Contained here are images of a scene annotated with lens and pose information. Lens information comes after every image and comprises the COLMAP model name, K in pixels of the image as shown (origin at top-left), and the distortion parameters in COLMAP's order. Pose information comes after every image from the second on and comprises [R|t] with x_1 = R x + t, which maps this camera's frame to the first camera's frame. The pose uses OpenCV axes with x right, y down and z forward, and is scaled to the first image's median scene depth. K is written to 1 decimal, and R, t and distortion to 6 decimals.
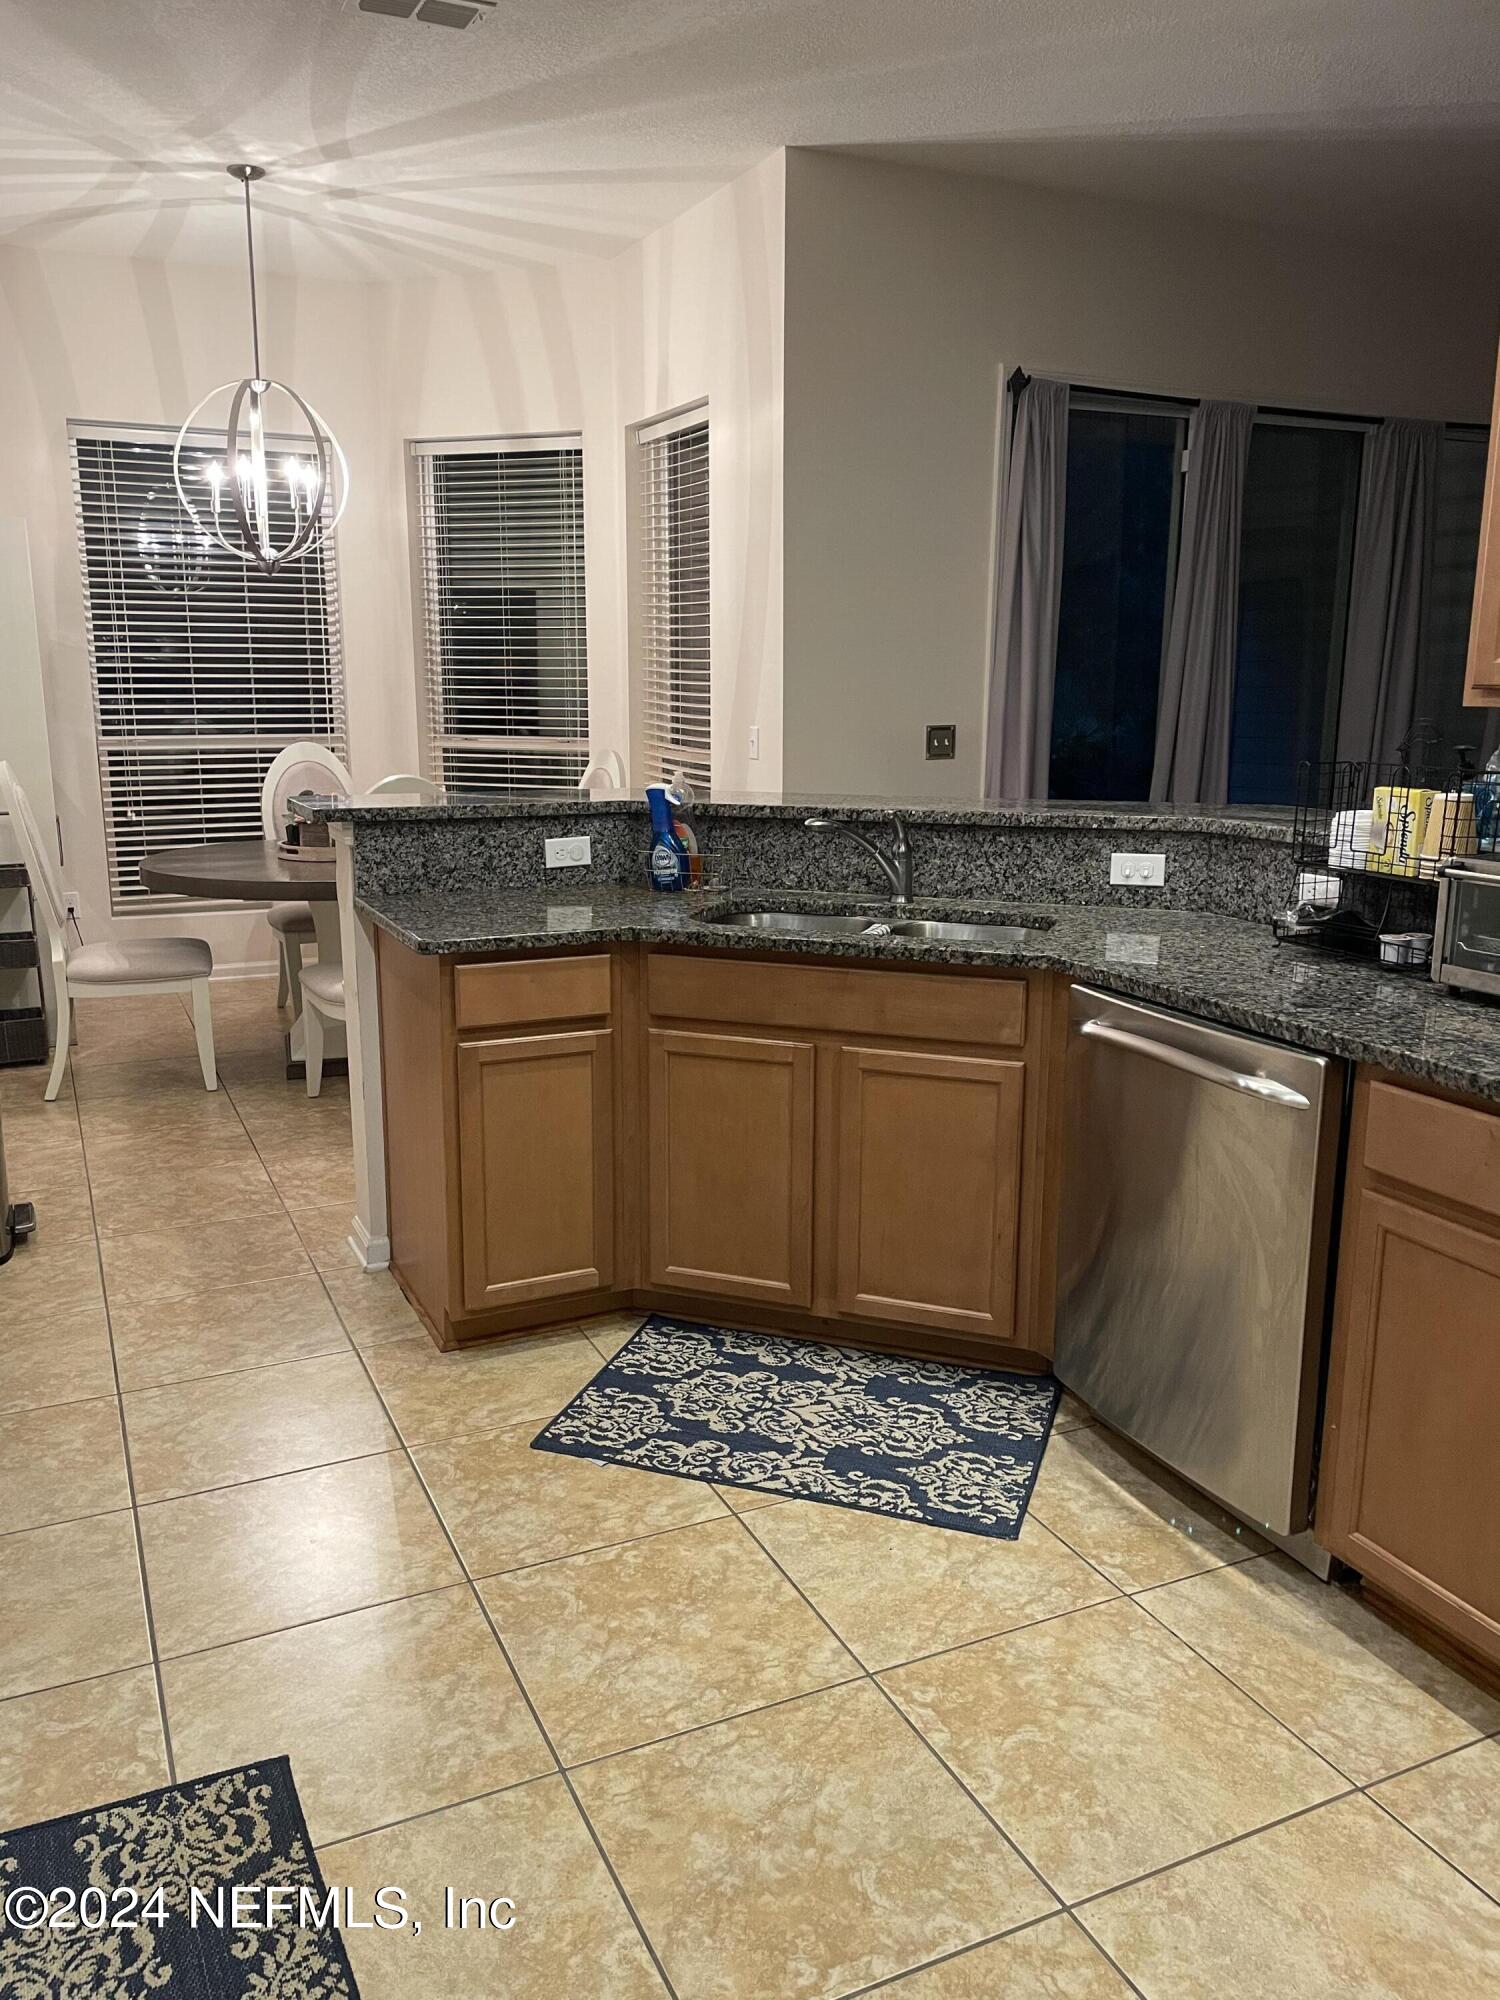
lens RADIAL K [[1509.6, 0, 747.4], [0, 1509.6, 1000.7], [0, 0, 1]] dist [0.031898, -0.025080]
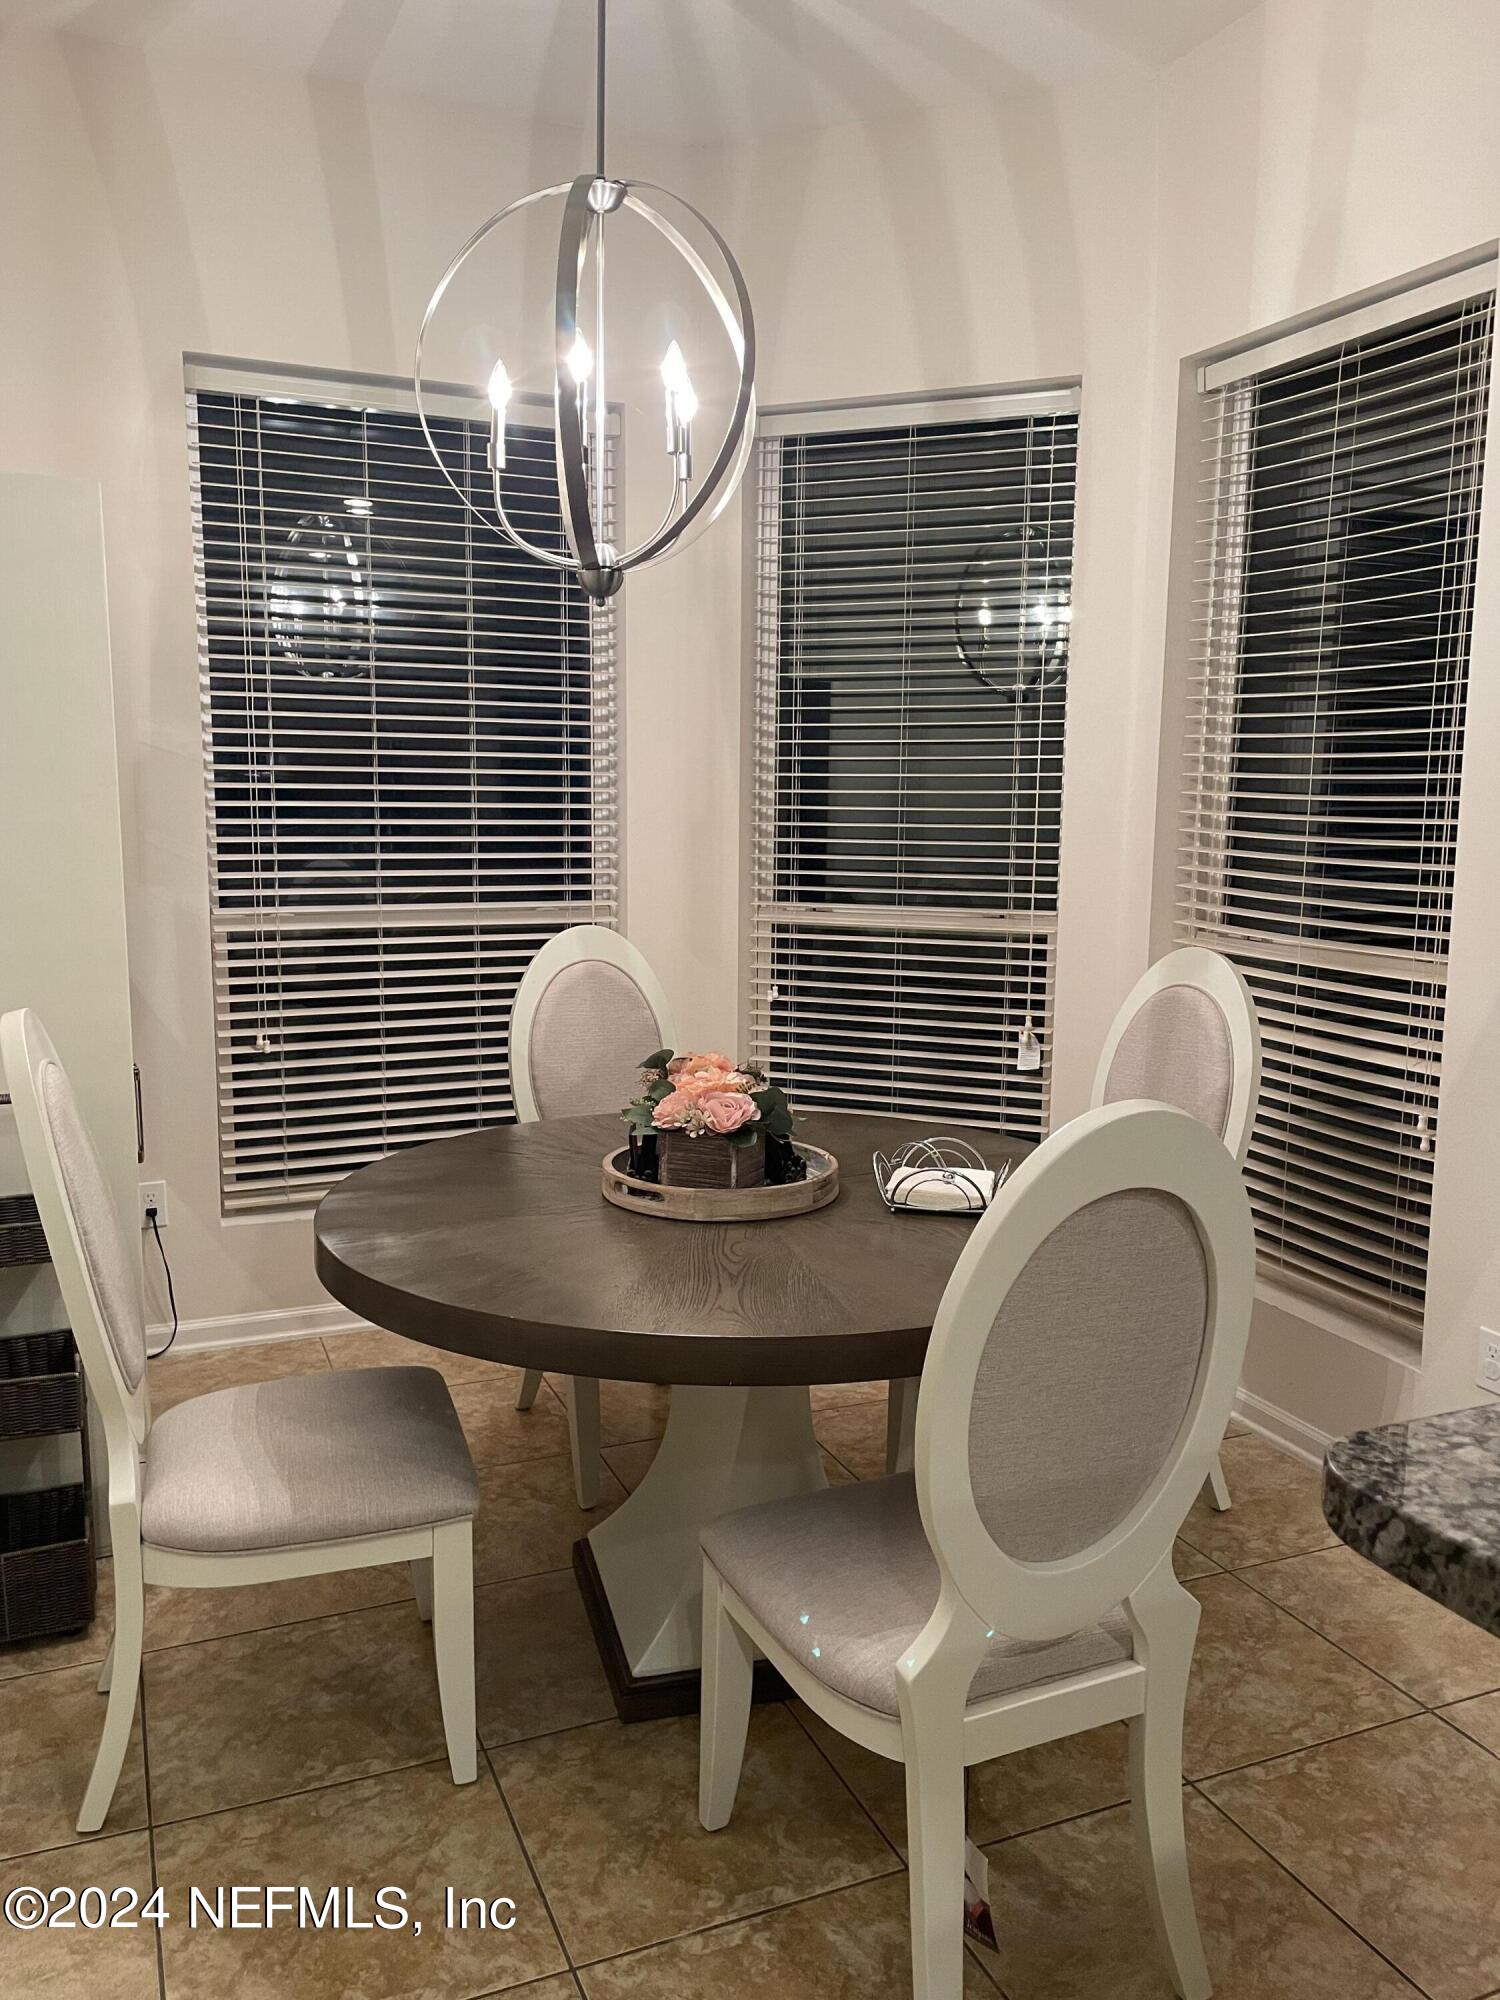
lens RADIAL K [[1509.6, 0, 752.2], [0, 1509.6, 1003.2], [0, 0, 1]] dist [0.031898, -0.025080]
pose [[0.999304, 0.008201, -0.036385, -0.200580], [-0.010938, 0.997072, -0.075679, -0.096259], [0.035657, 0.076024, 0.996468, 0.434923]]
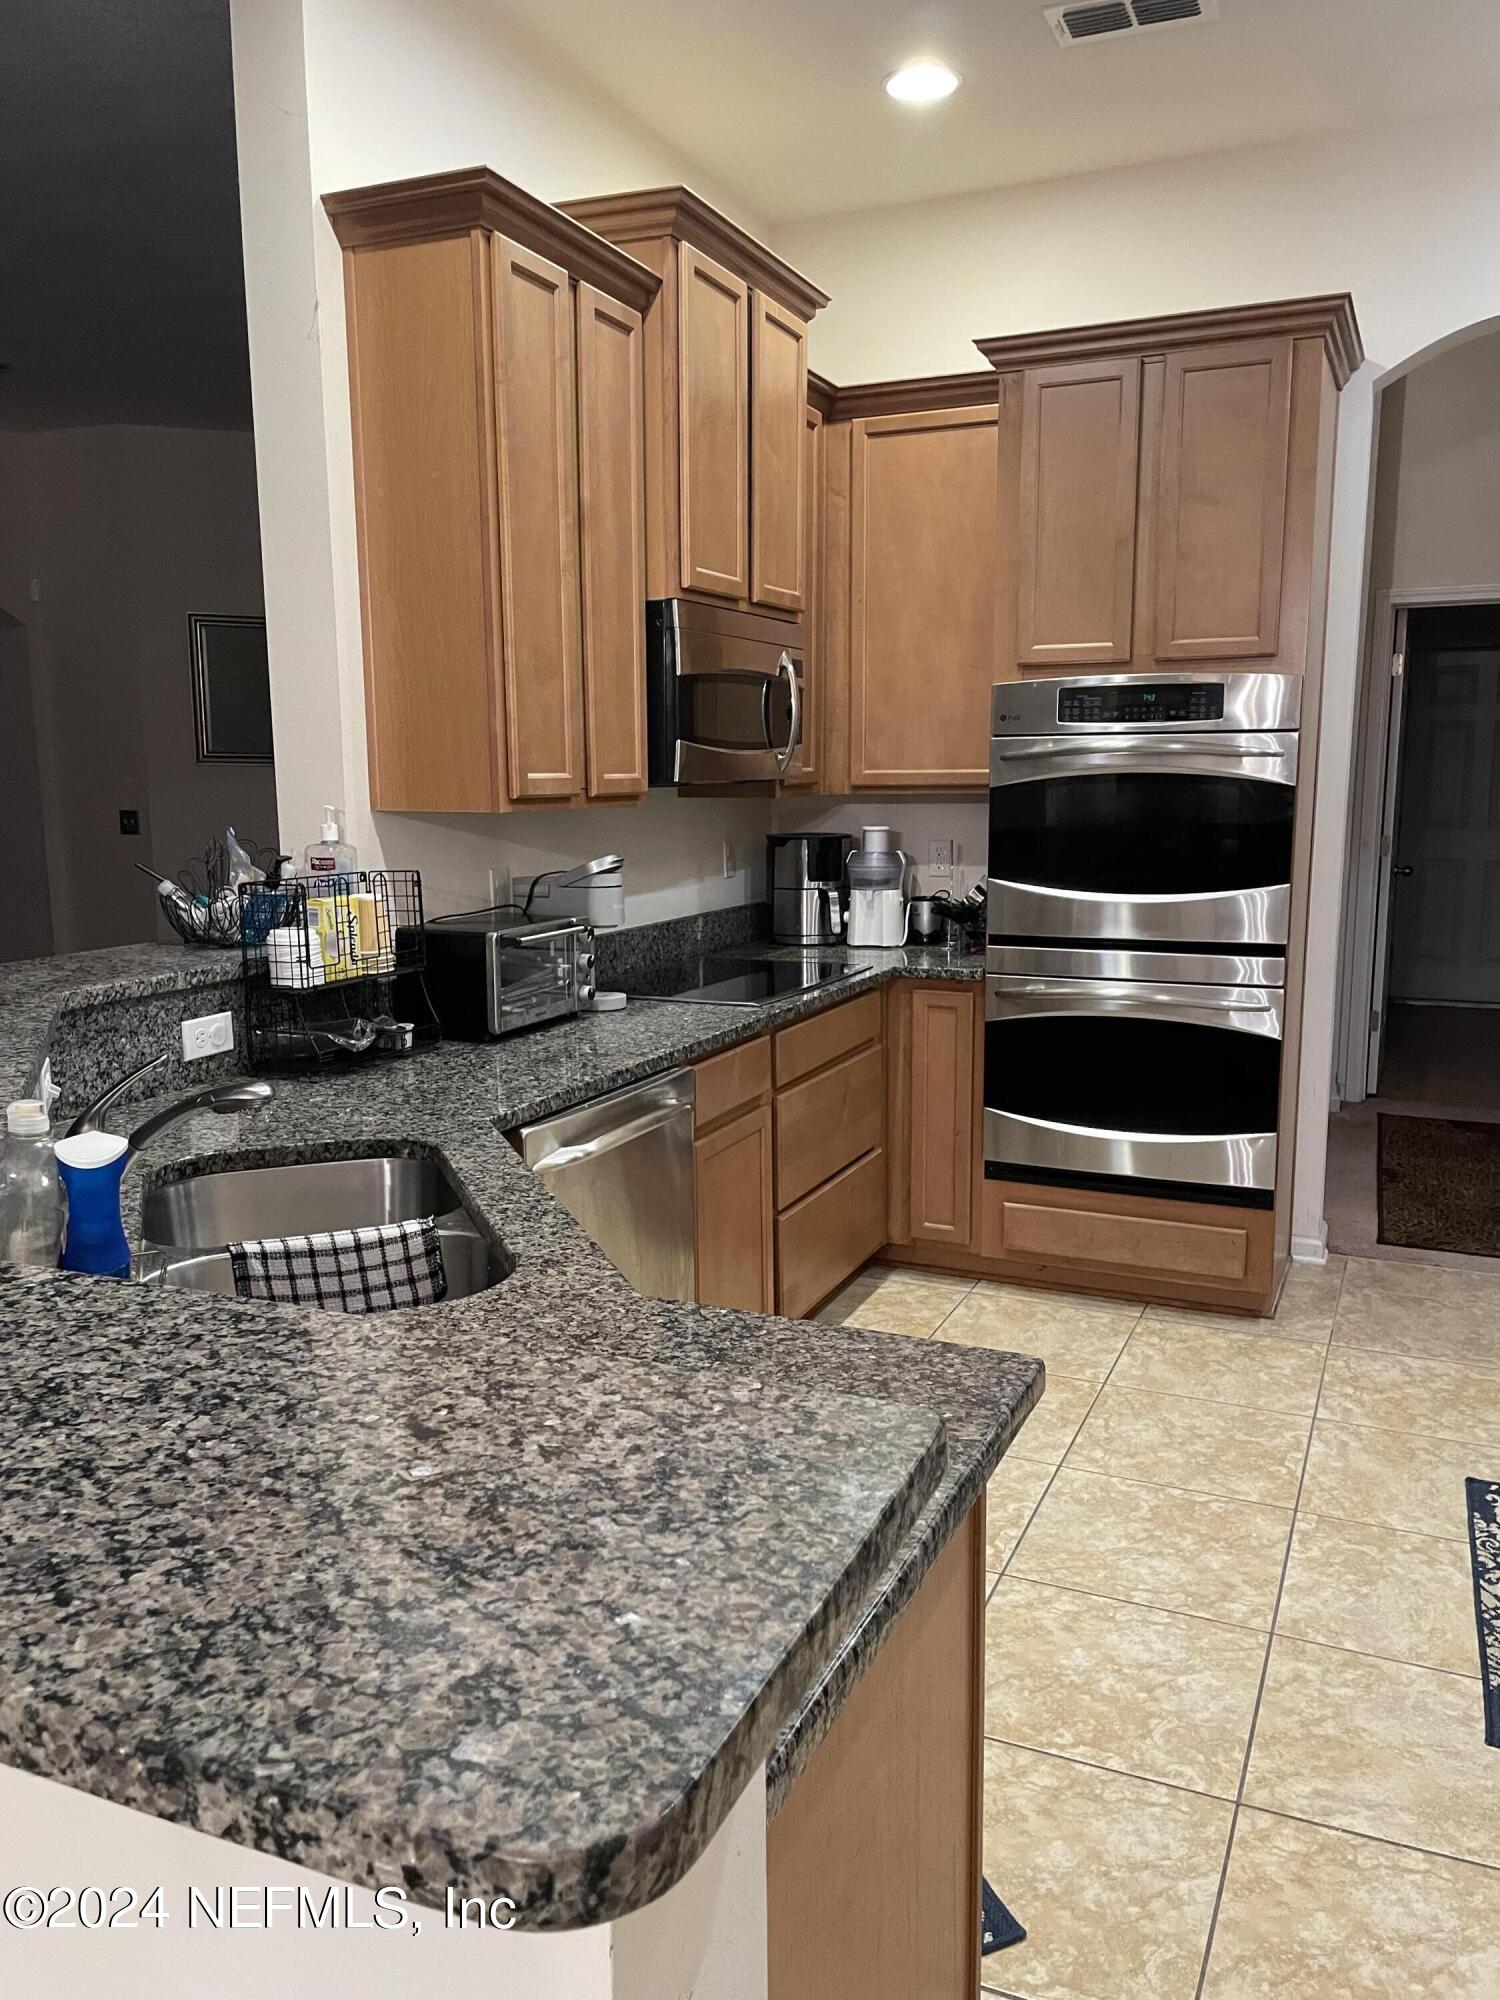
lens RADIAL K [[1509.6, 0, 752.7], [0, 1509.6, 997.2], [0, 0, 1]] dist [0.031898, -0.025080]
pose [[-0.649234, -0.125302, 0.750197, -1.375230], [0.161693, 0.941053, 0.297111, -0.851703], [-0.743203, 0.314196, -0.590703, 3.583813]]
